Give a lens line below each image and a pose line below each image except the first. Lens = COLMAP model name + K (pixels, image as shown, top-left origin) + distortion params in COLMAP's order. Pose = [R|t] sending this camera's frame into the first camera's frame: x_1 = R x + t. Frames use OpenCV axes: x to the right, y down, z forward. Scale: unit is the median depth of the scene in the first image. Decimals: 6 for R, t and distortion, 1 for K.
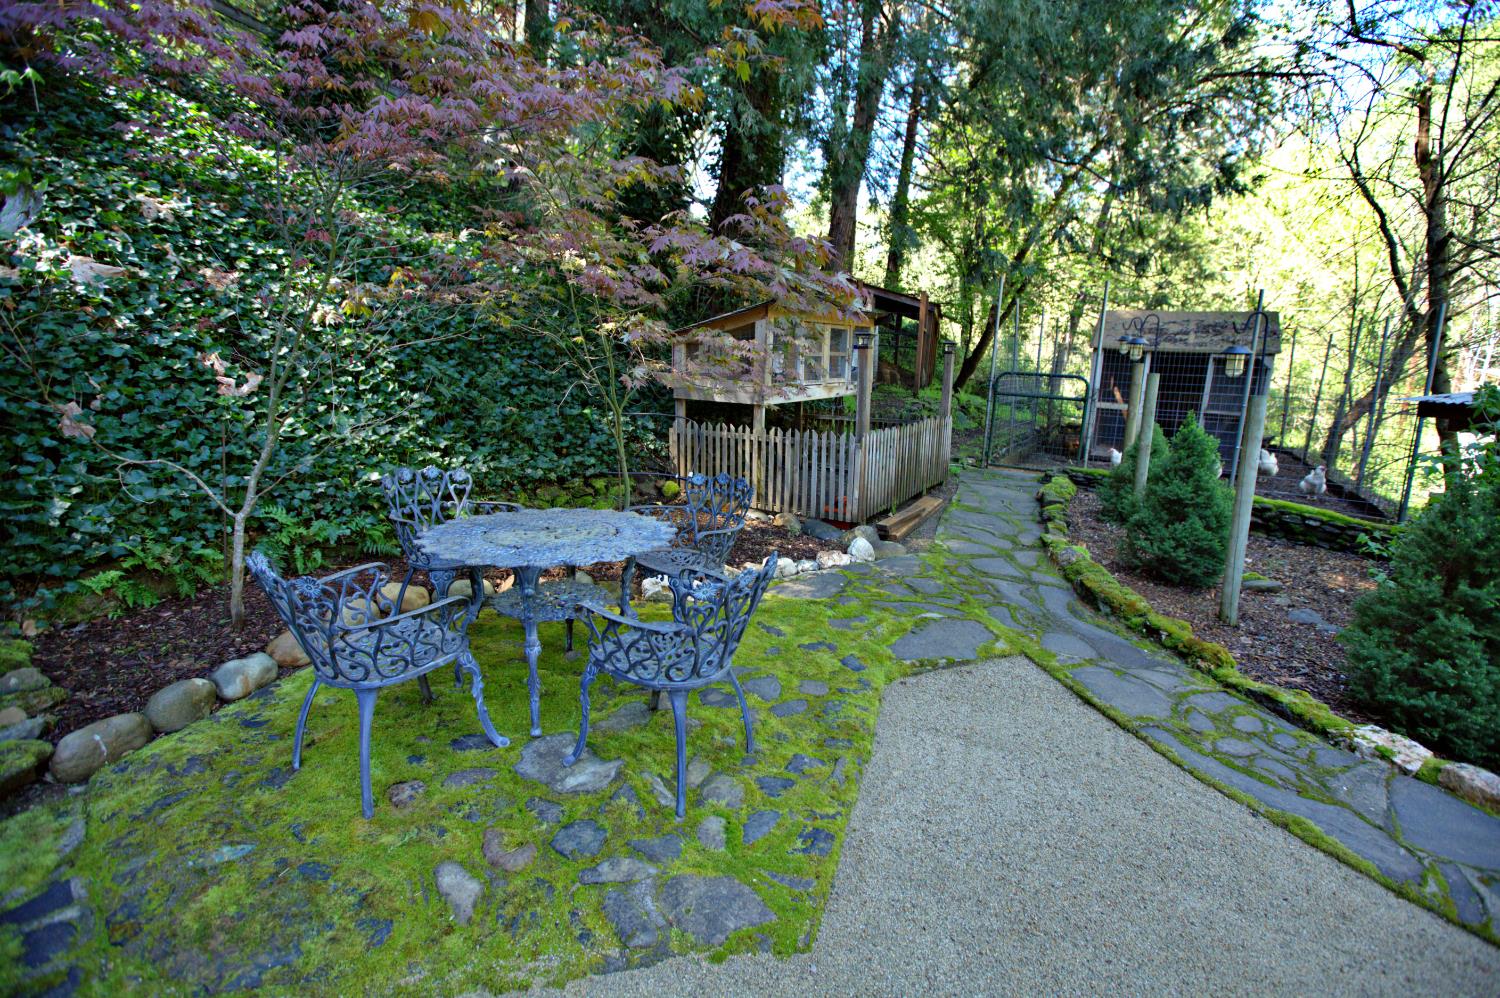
lens RADIAL K [[684.4, 0, 765.8], [0, 684.4, 492.7], [0, 0, 1]] dist [-0.047449, 0.016018]
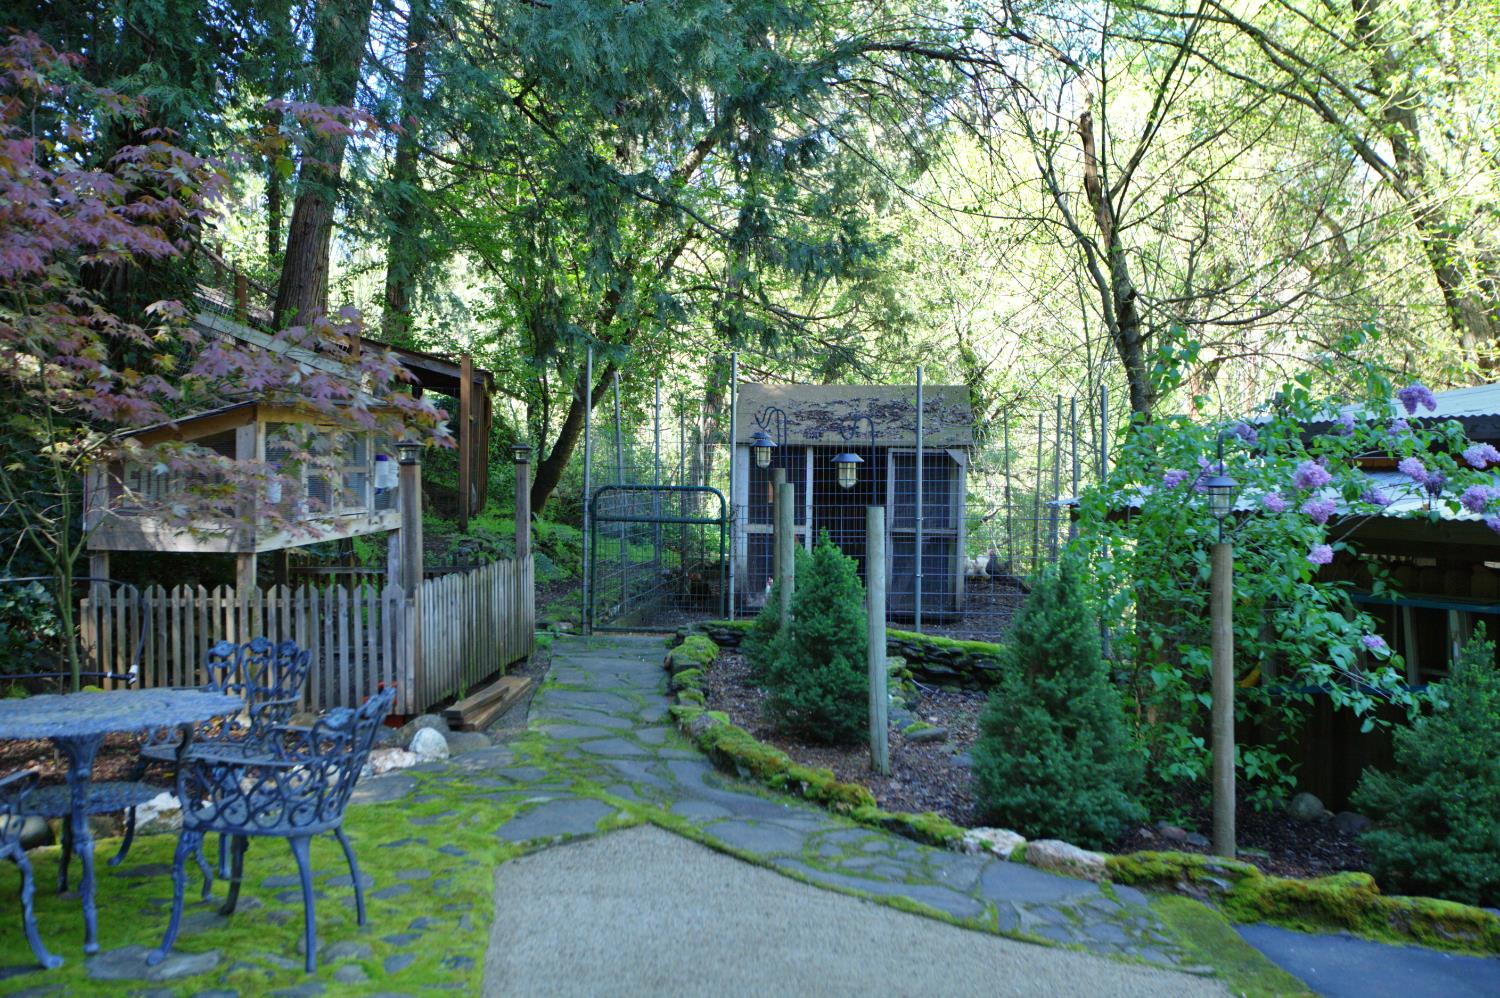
lens RADIAL K [[1529.4, 0, 755.5], [0, 1529.4, 492.7], [0, 0, 1]] dist [0.047318, 0.000000]
pose [[0.910413, -0.035214, 0.412199, -0.183543], [0.103142, 0.984228, -0.143725, 0.082302], [-0.400636, 0.173364, 0.899686, -0.565026]]
